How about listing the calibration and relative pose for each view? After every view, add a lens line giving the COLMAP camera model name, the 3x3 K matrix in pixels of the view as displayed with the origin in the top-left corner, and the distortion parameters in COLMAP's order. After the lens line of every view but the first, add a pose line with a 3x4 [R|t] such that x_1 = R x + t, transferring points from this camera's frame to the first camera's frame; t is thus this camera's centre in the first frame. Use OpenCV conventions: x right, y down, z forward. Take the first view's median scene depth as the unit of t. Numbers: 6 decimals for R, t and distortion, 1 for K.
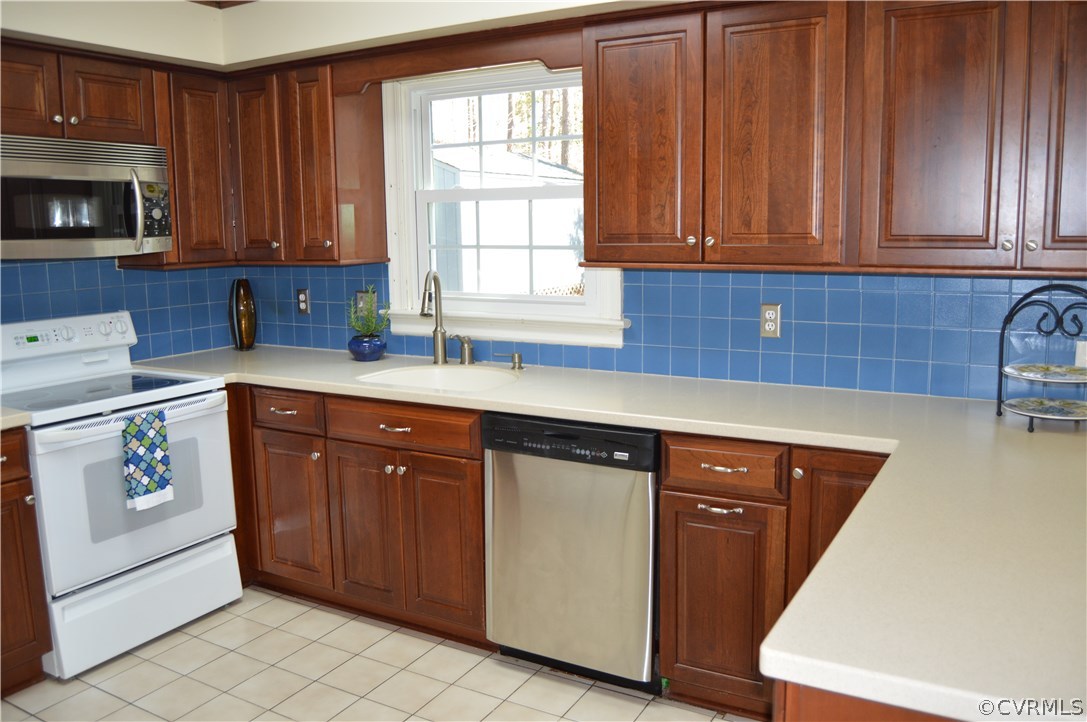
lens RADIAL K [[903.2, 0, 541.9], [0, 903.2, 341.7], [0, 0, 1]] dist [-0.012315, -0.005594]
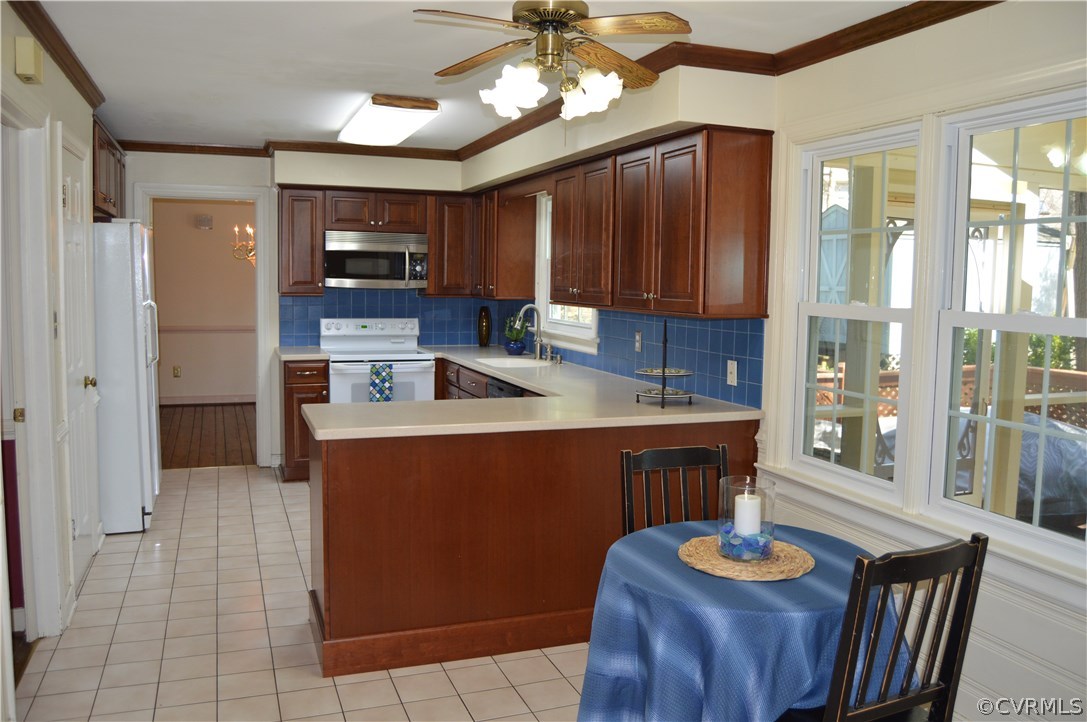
lens RADIAL K [[875.5, 0, 543.5], [0, 875.5, 361.0], [0, 0, 1]] dist [0.000449, -0.000173]
pose [[0.767822, 0.087149, -0.634709, 1.045892], [-0.111848, 0.993725, 0.001139, 0.027172], [0.630825, 0.070116, 0.772751, -0.302309]]
